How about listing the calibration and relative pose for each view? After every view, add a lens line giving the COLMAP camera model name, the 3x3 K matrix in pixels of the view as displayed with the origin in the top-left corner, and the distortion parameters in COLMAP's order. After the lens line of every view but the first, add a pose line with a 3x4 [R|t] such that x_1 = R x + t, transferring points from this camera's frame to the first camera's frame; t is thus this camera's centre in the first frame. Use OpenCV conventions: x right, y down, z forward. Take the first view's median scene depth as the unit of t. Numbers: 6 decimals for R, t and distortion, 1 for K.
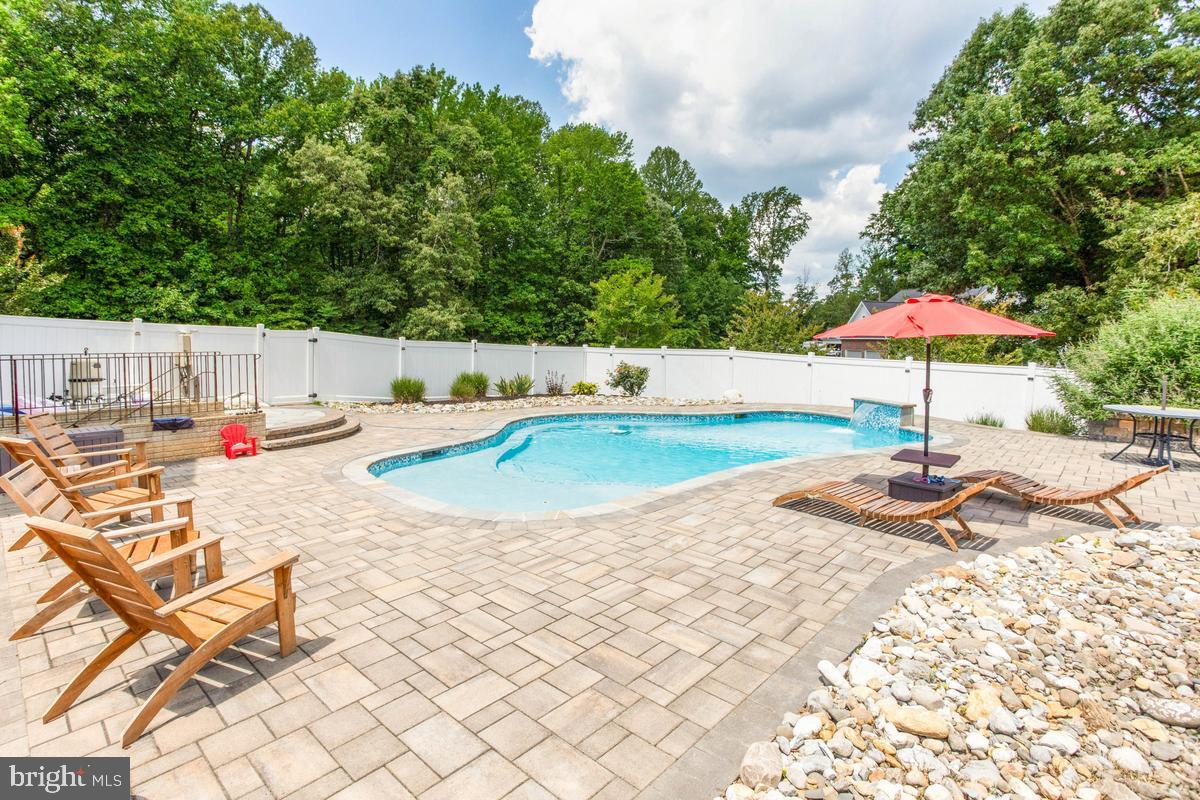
lens RADIAL K [[597.8, 0, 602.5], [0, 597.8, 396.9], [0, 0, 1]] dist [-0.015798, 0.009543]
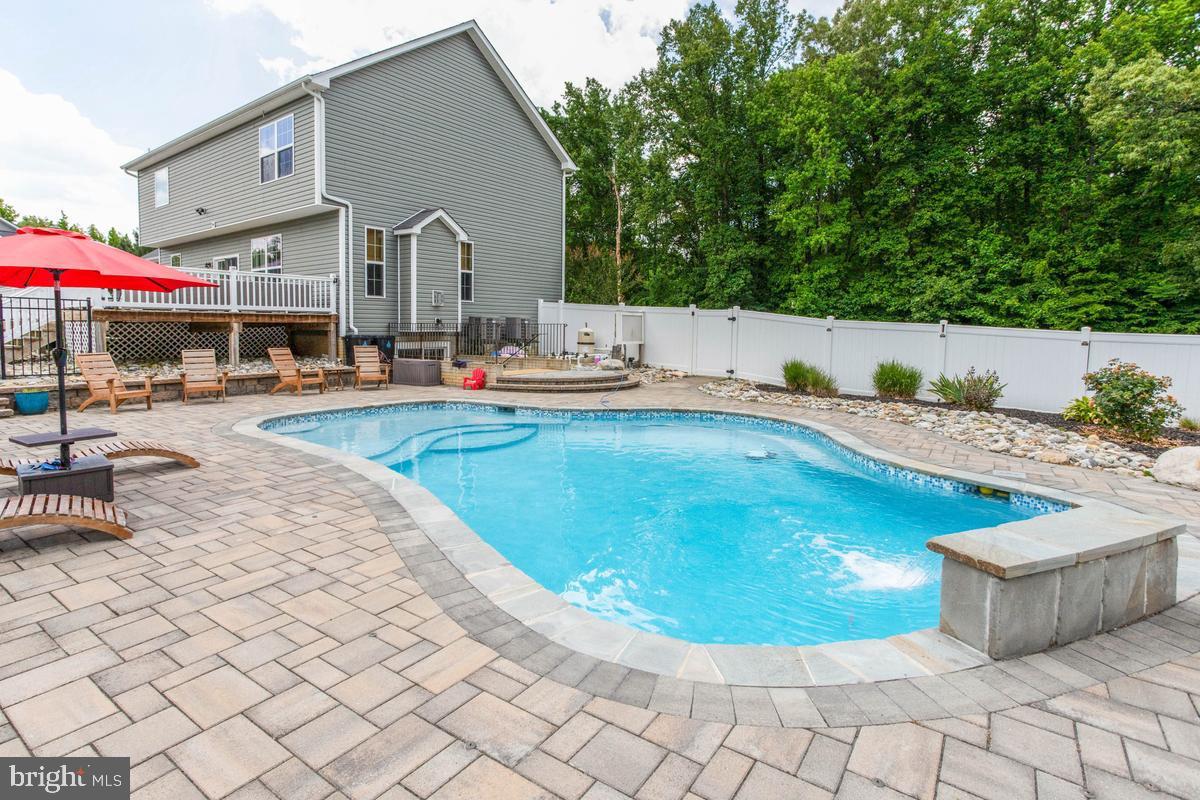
lens RADIAL K [[597.8, 0, 596.1], [0, 597.8, 402.4], [0, 0, 1]] dist [-0.015798, 0.009543]
pose [[0.137255, 0.125972, -0.982493, 0.200650], [-0.106620, 0.987996, 0.111783, -0.015502], [0.984781, 0.089410, 0.149038, 0.231935]]
